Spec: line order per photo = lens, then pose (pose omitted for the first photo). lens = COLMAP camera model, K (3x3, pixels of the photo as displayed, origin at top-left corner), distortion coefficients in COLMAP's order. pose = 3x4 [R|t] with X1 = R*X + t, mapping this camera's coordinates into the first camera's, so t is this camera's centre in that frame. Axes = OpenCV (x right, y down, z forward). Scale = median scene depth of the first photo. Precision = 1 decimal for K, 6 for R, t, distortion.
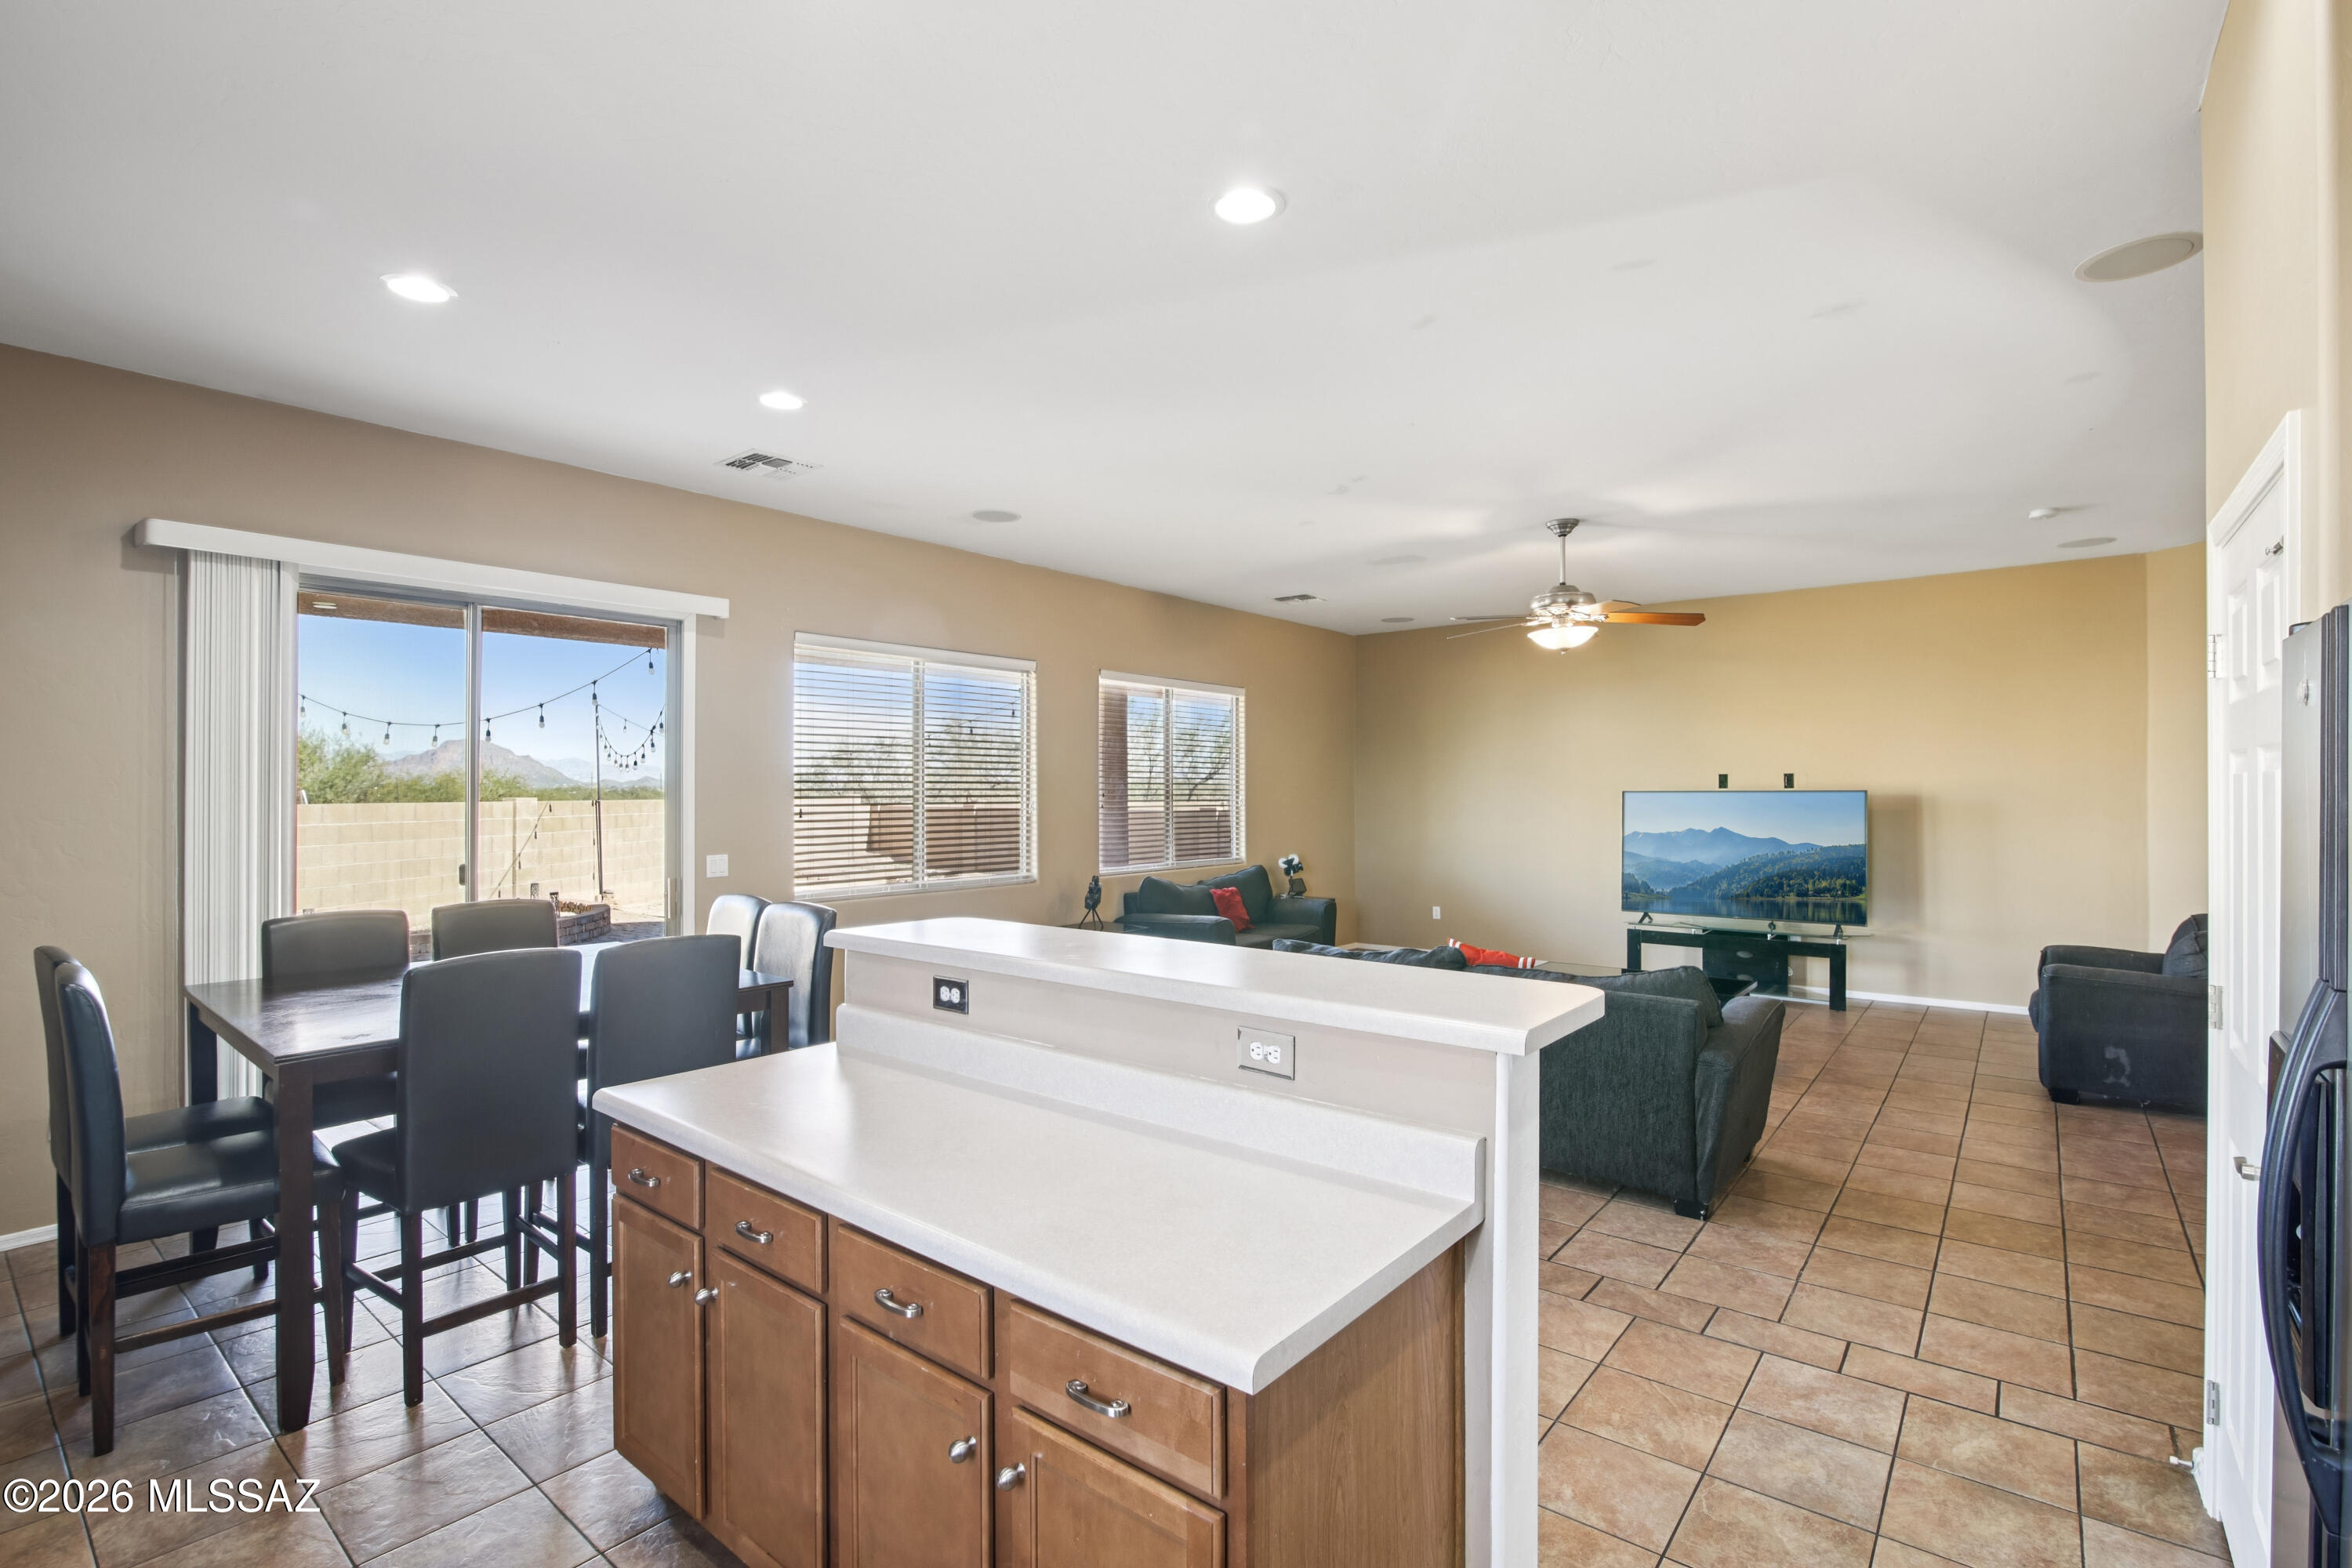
lens RADIAL K [[1073.4, 0, 1177.5], [0, 1073.4, 789.1], [0, 0, 1]] dist [-0.018585, -0.000616]
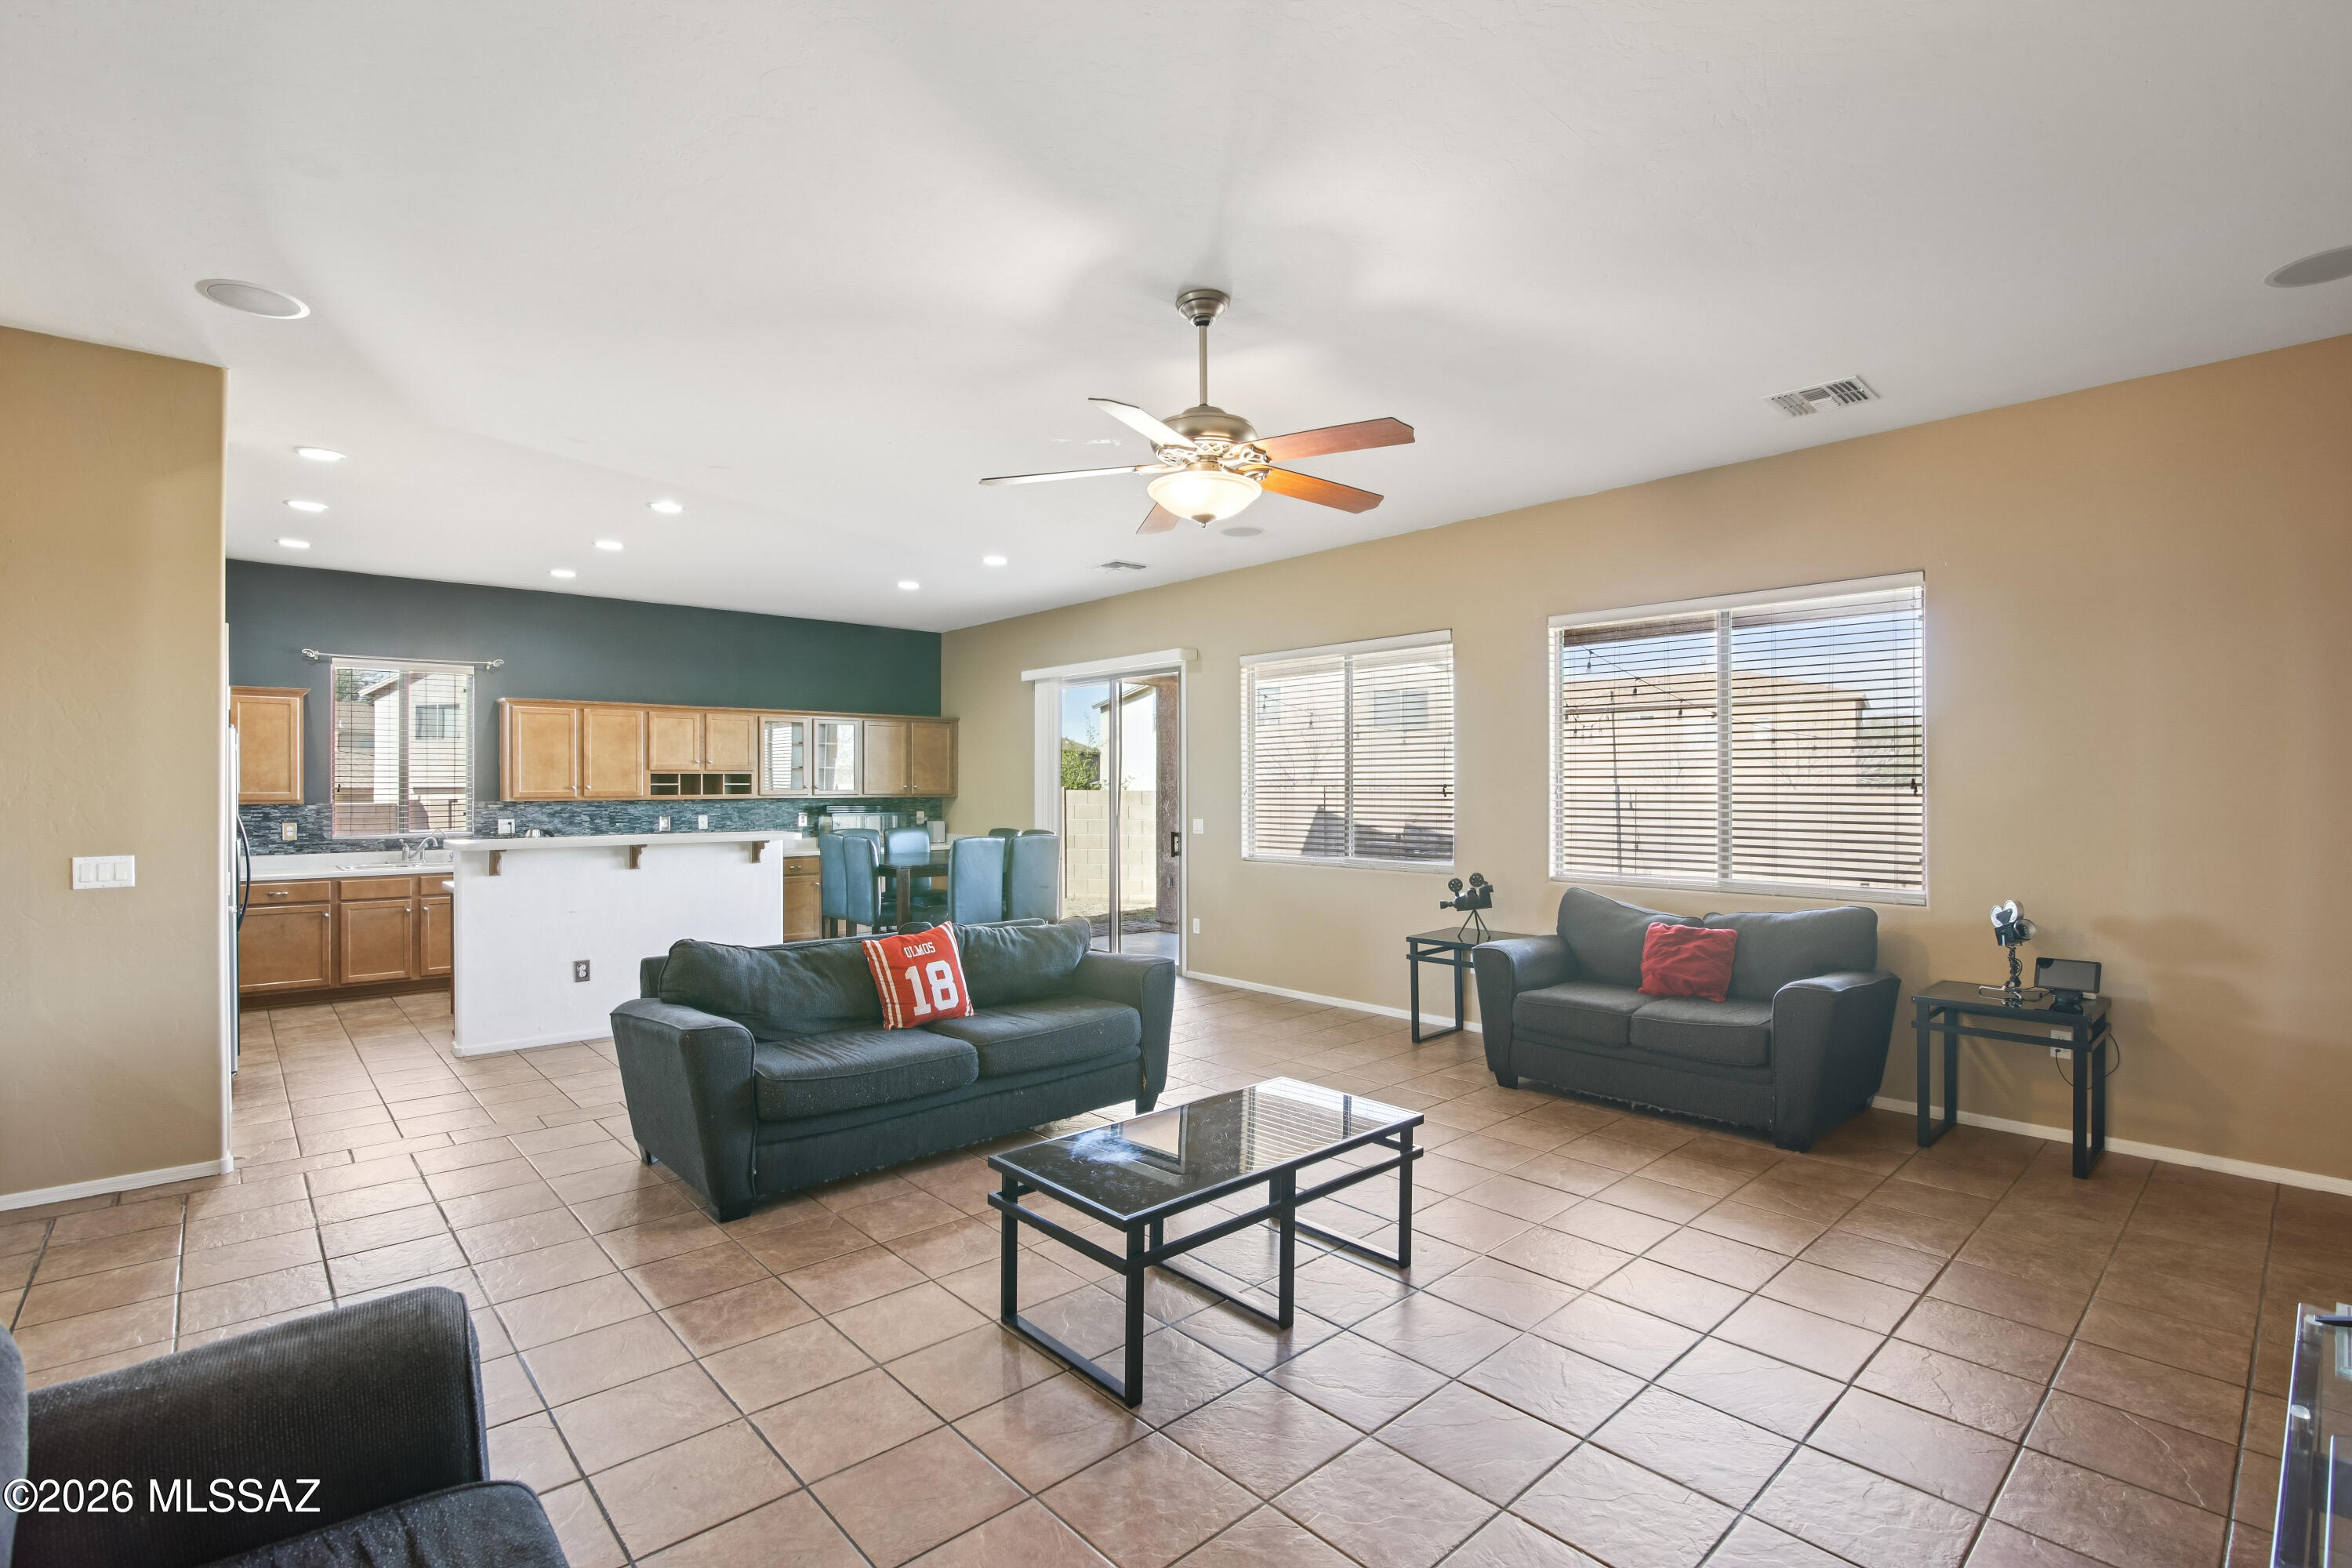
lens RADIAL K [[1073.4, 0, 1177.5], [0, 1073.4, 789.1], [0, 0, 1]] dist [-0.018585, -0.000616]
pose [[-0.152930, 0.003382, -0.988231, 0.760562], [0.004079, 0.999988, 0.002791, 0.011406], [0.988229, -0.003604, -0.152942, 0.871438]]
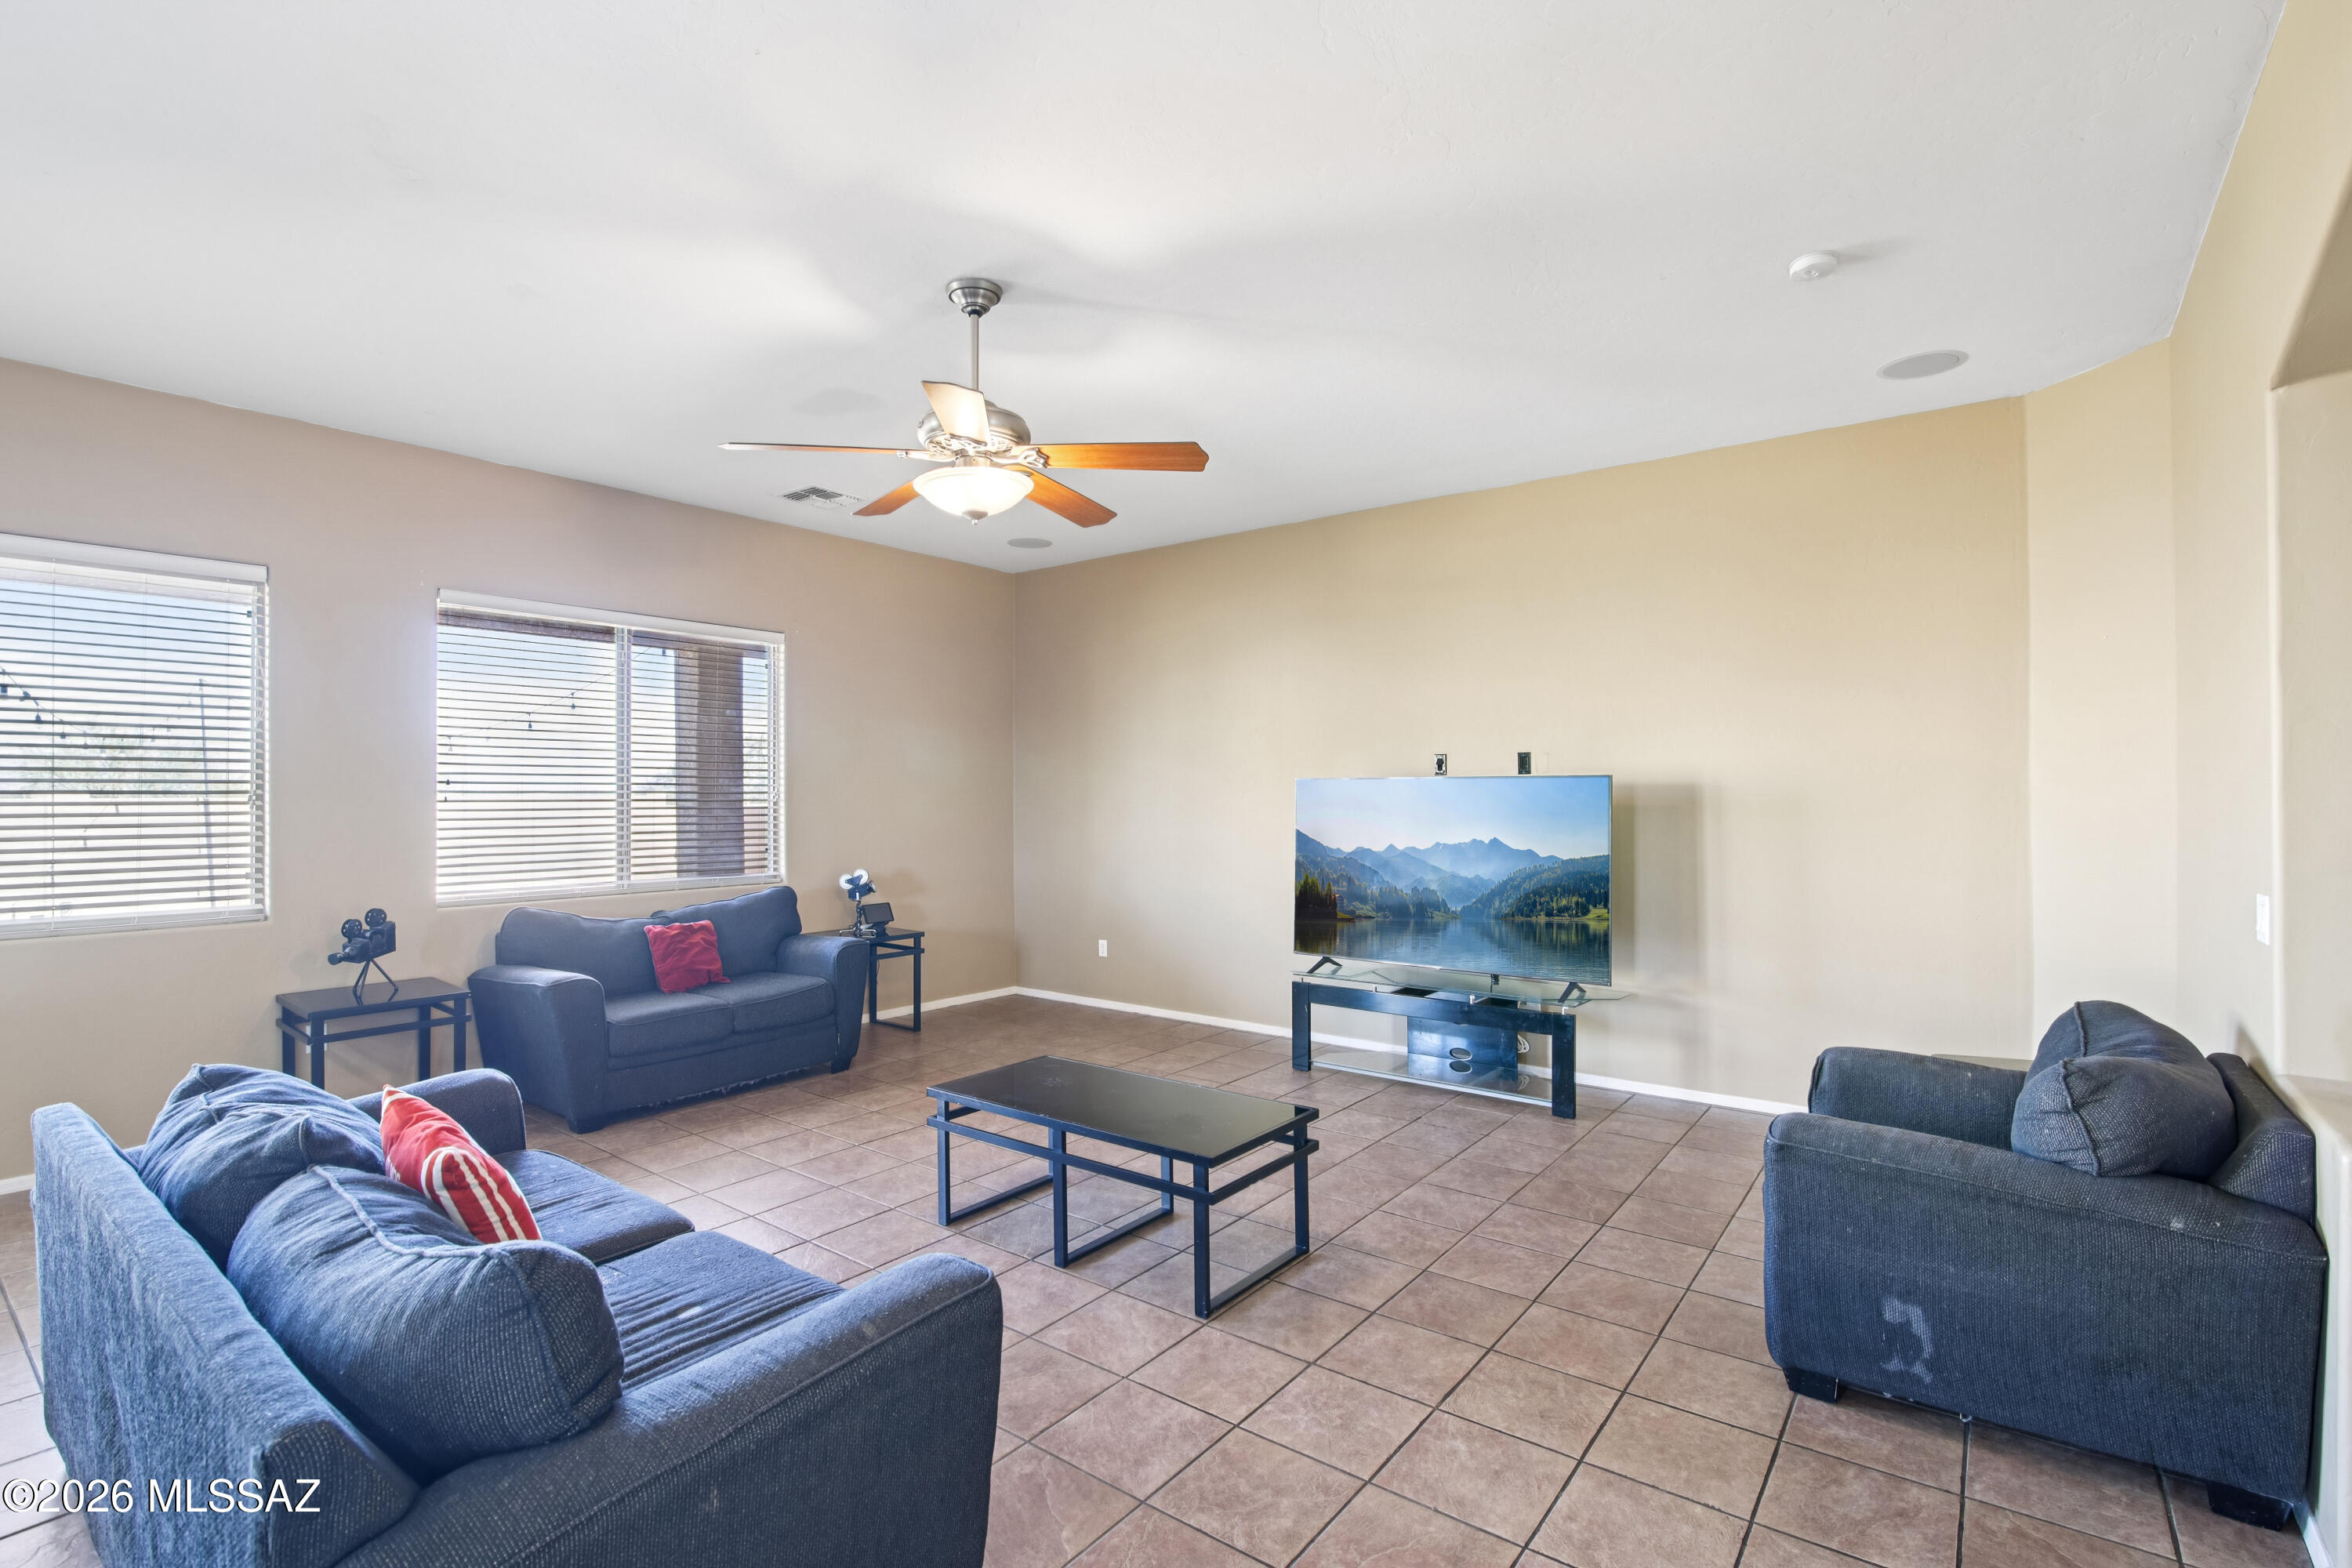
lens RADIAL K [[1073.4, 0, 1177.5], [0, 1073.4, 789.1], [0, 0, 1]] dist [-0.018585, -0.000616]
pose [[0.999738, 0.001019, 0.022862, 0.367972], [-0.000966, 0.999997, -0.002359, 0.011247], [-0.022864, 0.002336, 0.999736, 0.354805]]
